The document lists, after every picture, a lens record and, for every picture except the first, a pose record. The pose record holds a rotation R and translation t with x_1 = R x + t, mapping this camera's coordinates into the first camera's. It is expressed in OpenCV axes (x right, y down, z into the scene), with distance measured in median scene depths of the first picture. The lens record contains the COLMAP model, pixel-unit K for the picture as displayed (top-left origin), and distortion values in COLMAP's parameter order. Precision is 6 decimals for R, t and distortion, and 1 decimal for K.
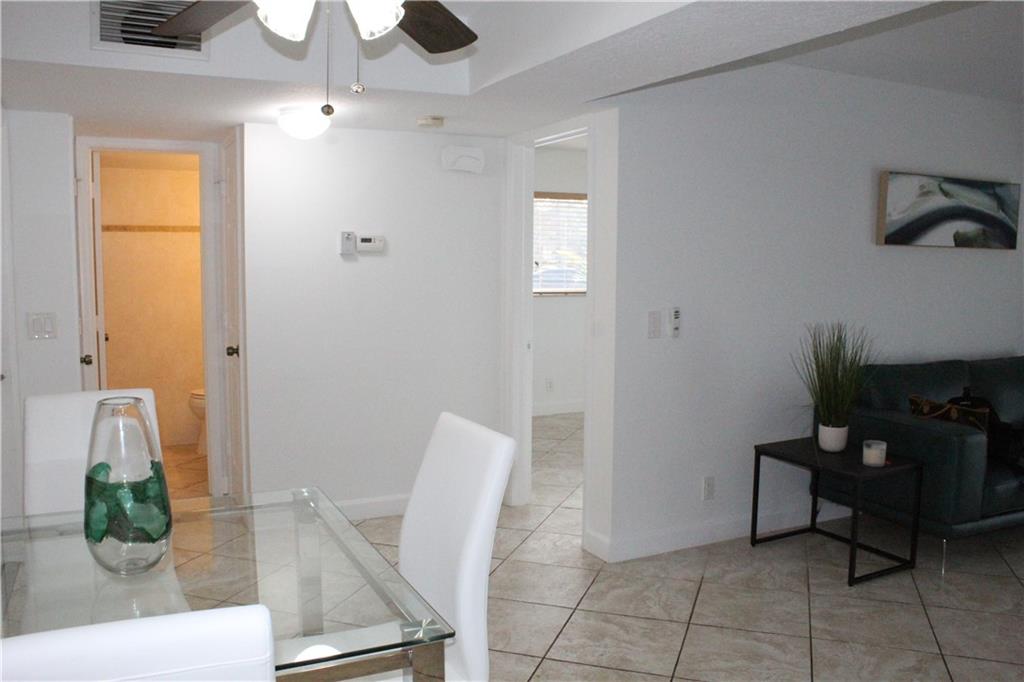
lens RADIAL K [[852.3, 0, 506.1], [0, 852.3, 340.2], [0, 0, 1]] dist [-0.167913, 0.146781]
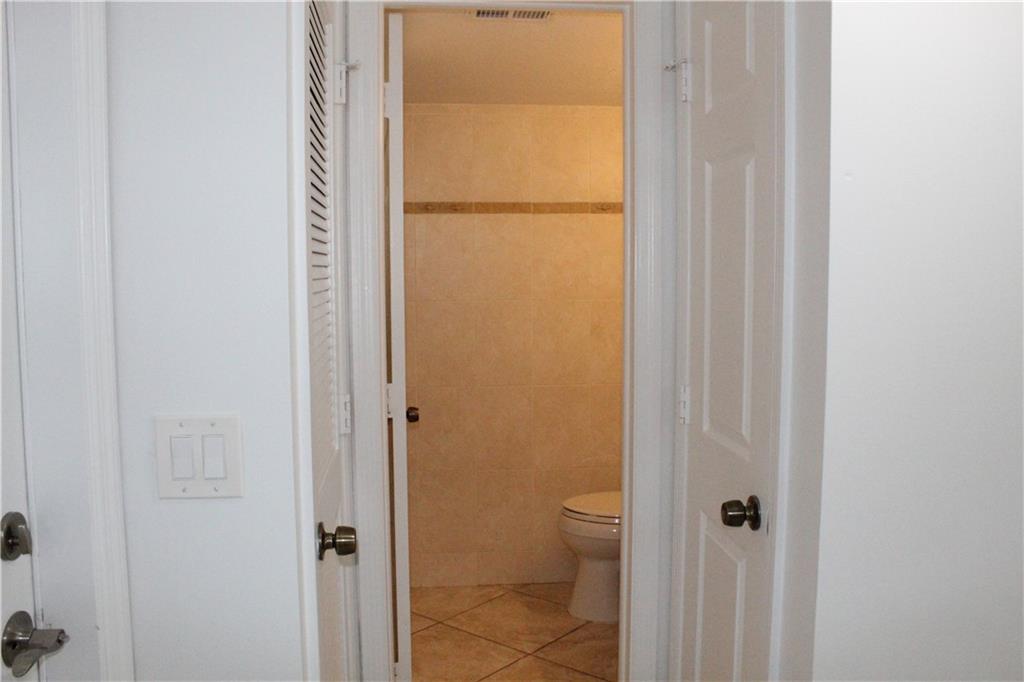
lens RADIAL K [[852.3, 0, 506.1], [0, 852.3, 340.2], [0, 0, 1]] dist [-0.167913, 0.146781]
pose [[0.932264, 0.021771, -0.361124, -0.167554], [-0.026520, 0.999615, -0.008200, -0.031048], [0.360806, 0.017222, 0.932482, 0.365501]]
